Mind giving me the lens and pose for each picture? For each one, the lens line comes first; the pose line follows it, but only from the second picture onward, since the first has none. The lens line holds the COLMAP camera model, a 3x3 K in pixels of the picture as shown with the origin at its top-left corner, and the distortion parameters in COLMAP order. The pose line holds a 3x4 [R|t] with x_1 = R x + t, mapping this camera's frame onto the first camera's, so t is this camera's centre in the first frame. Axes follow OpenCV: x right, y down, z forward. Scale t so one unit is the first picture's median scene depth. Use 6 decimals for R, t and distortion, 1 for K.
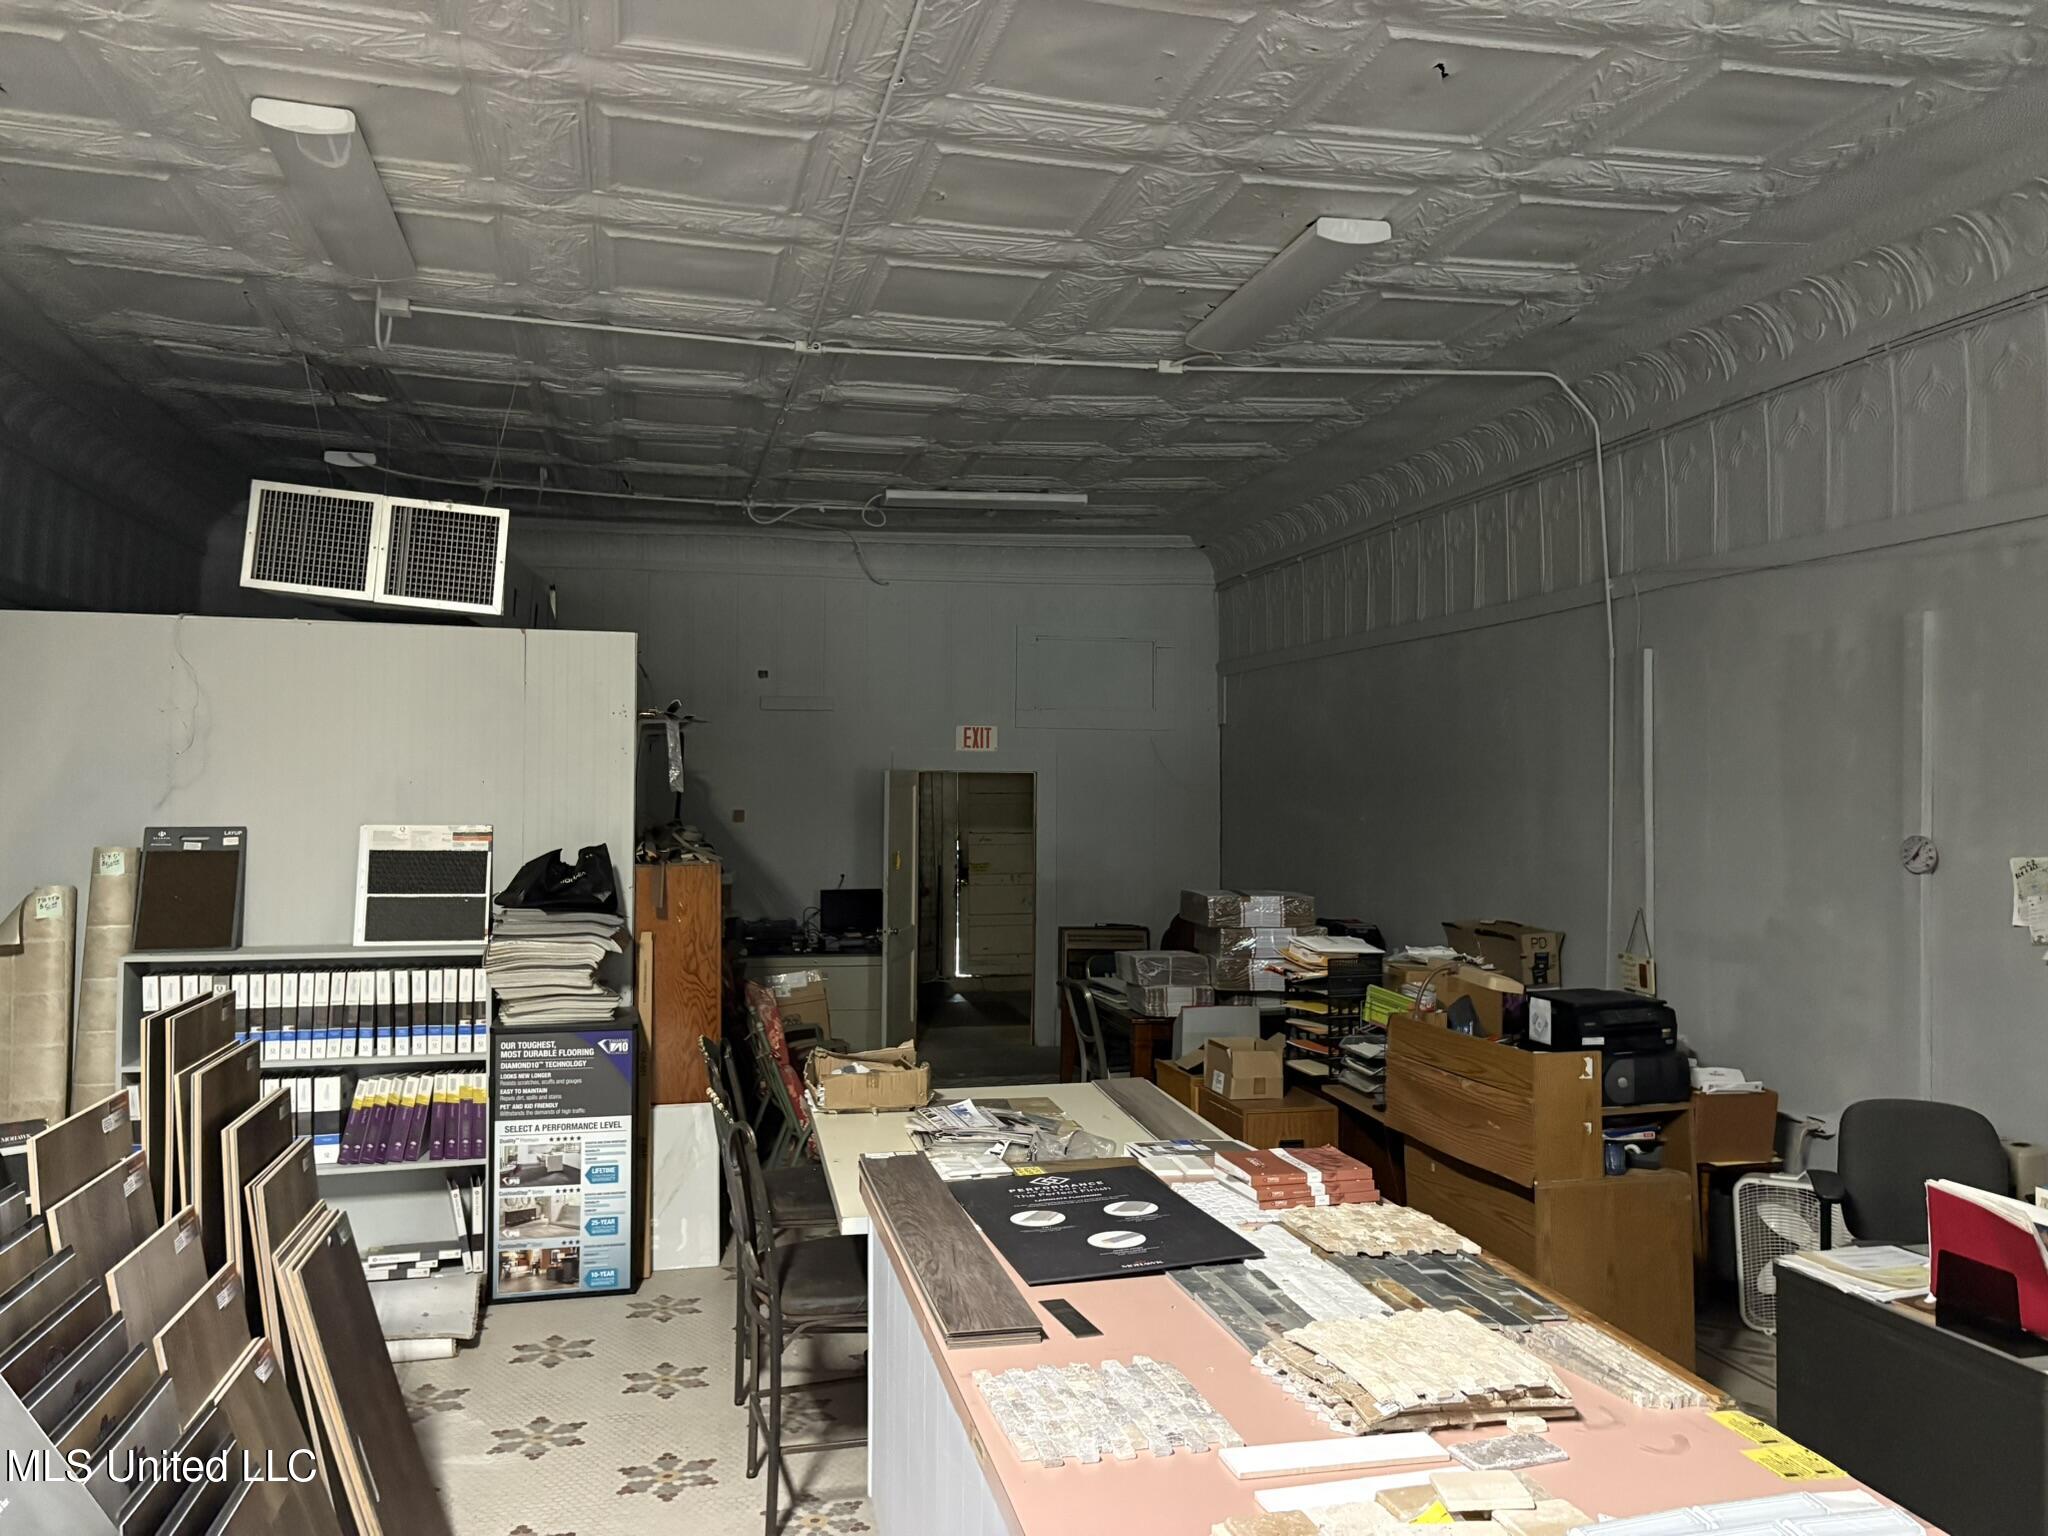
lens RADIAL K [[1535.5, 0, 1026.3], [0, 1535.5, 773.1], [0, 0, 1]] dist [0.036496, -0.030212]
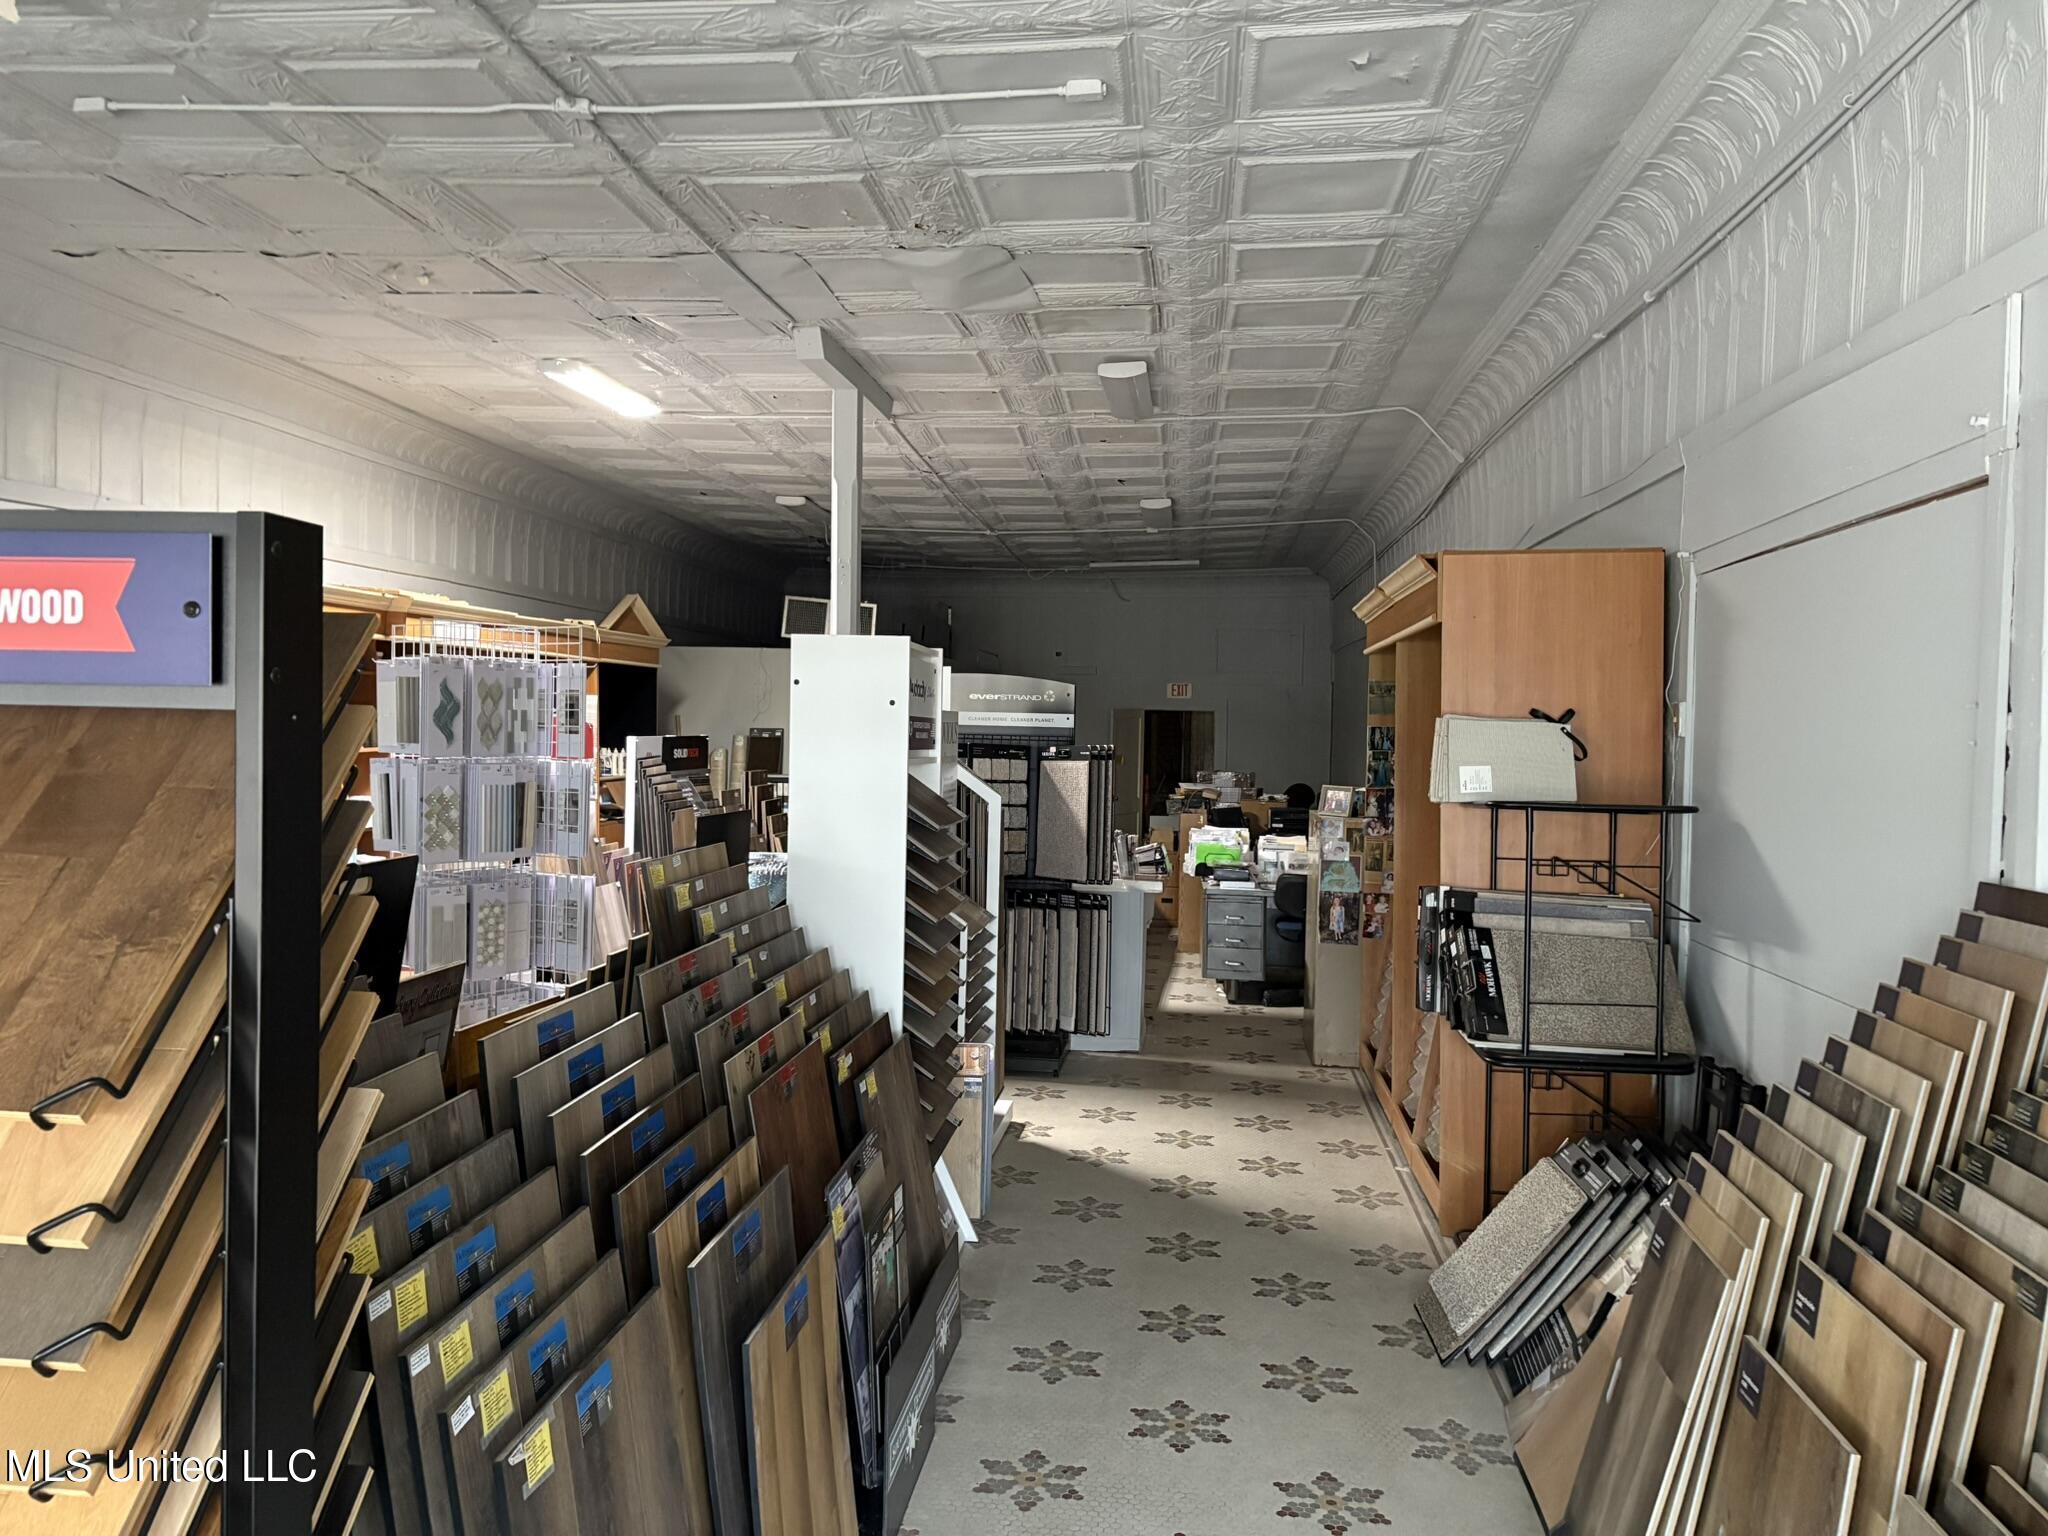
lens RADIAL K [[1535.5, 0, 1022.3], [0, 1535.5, 761.9], [0, 0, 1]] dist [0.036496, -0.030212]
pose [[0.935377, 0.024820, -0.352781, 0.794891], [-0.009631, 0.998952, 0.044746, -0.029438], [0.353521, -0.038456, 0.934636, -1.294520]]
